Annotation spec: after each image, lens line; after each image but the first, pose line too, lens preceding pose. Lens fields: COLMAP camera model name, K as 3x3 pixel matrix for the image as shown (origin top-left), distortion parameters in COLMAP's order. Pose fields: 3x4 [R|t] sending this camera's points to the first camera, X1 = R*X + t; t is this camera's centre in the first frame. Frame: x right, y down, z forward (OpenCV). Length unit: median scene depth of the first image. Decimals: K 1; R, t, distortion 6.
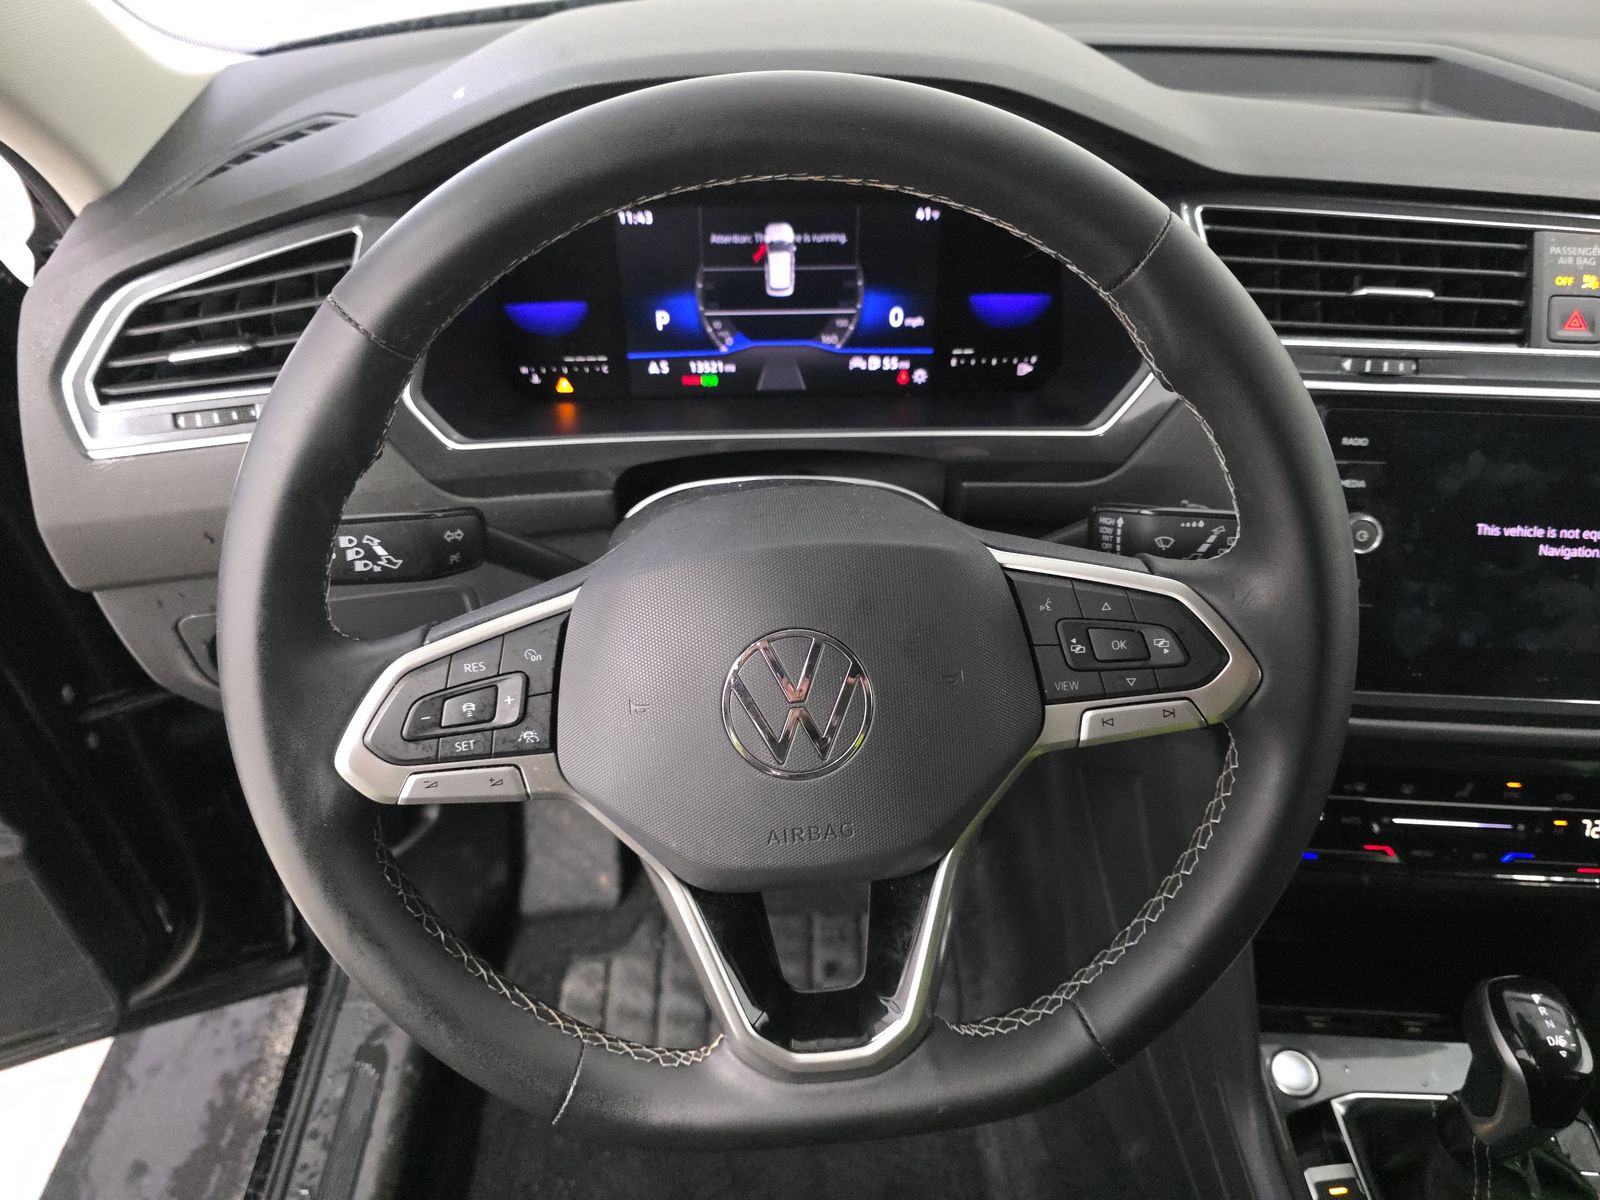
lens RADIAL K [[1108.2, 0, 795.9], [0, 1108.2, 616.2], [0, 0, 1]] dist [0.046572, -0.060355]
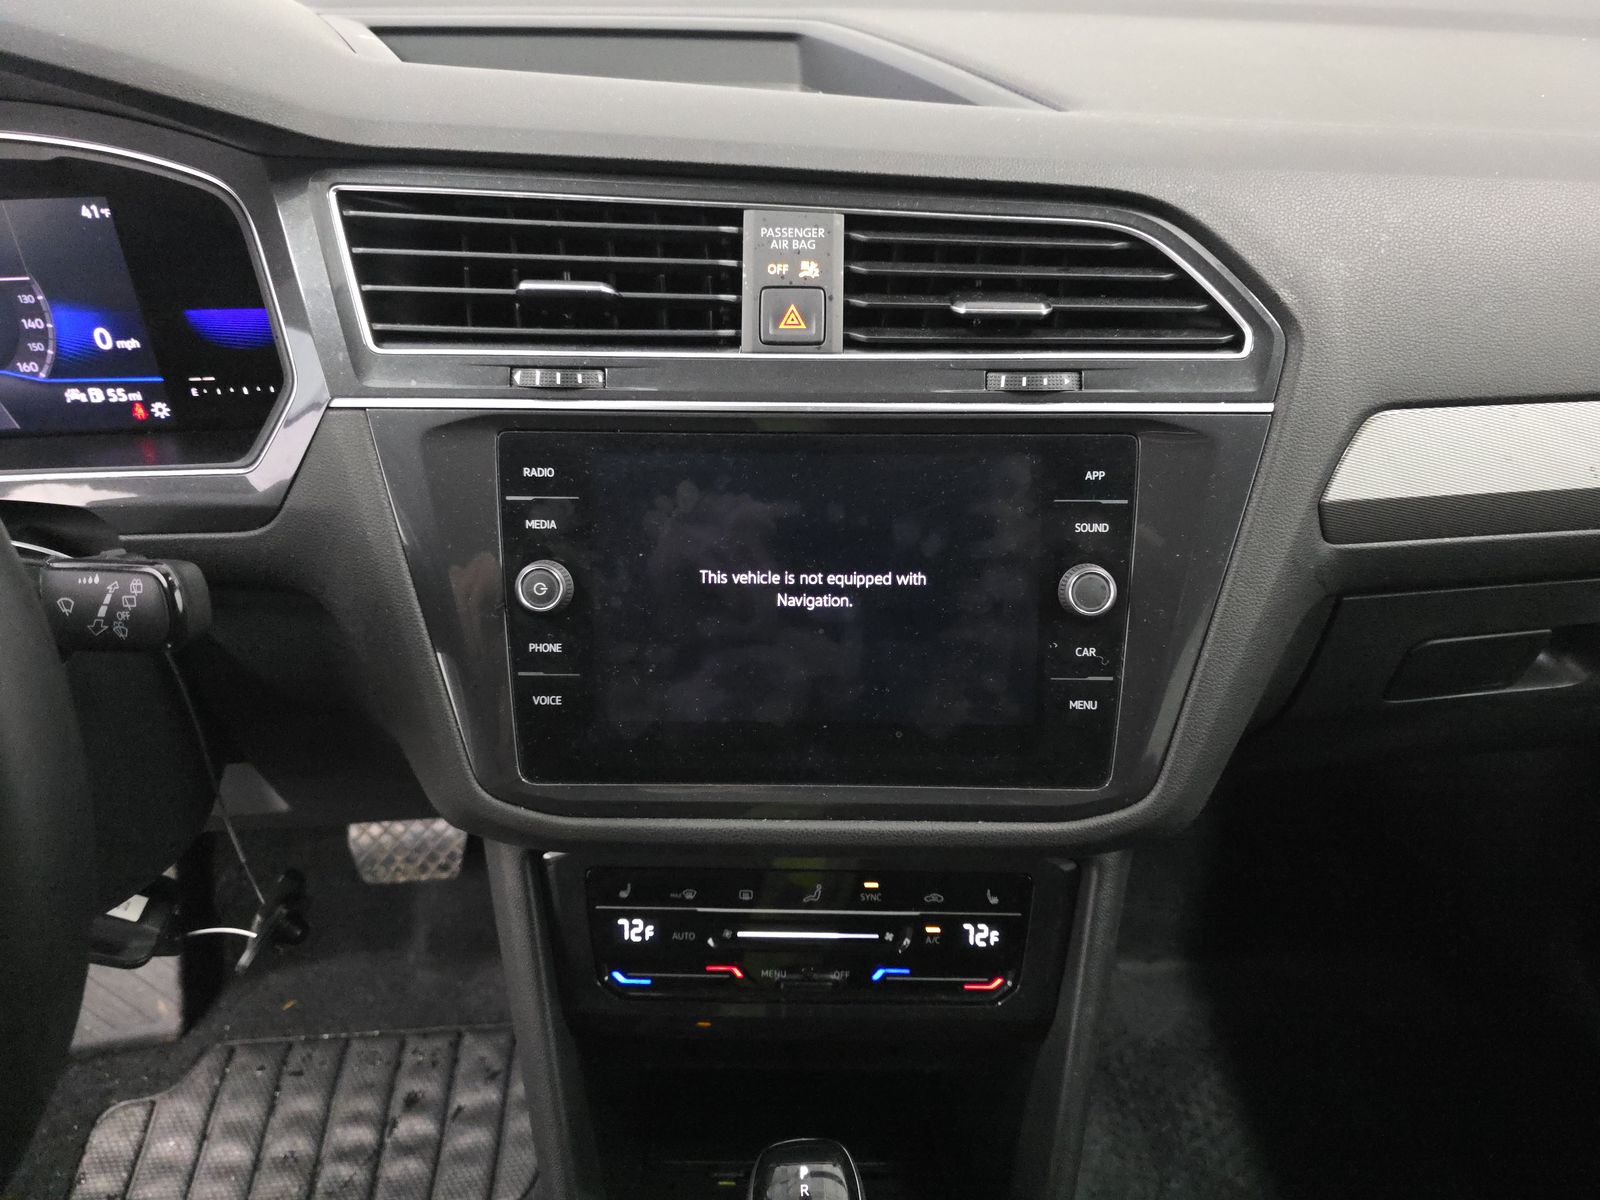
lens RADIAL K [[1108.2, 0, 795.9], [0, 1108.2, 616.2], [0, 0, 1]] dist [0.046572, -0.060355]
pose [[0.998834, -0.030507, 0.037405, 0.562321], [0.032704, 0.997687, -0.059596, 0.000579], [-0.035500, 0.060750, 0.997522, 0.174451]]
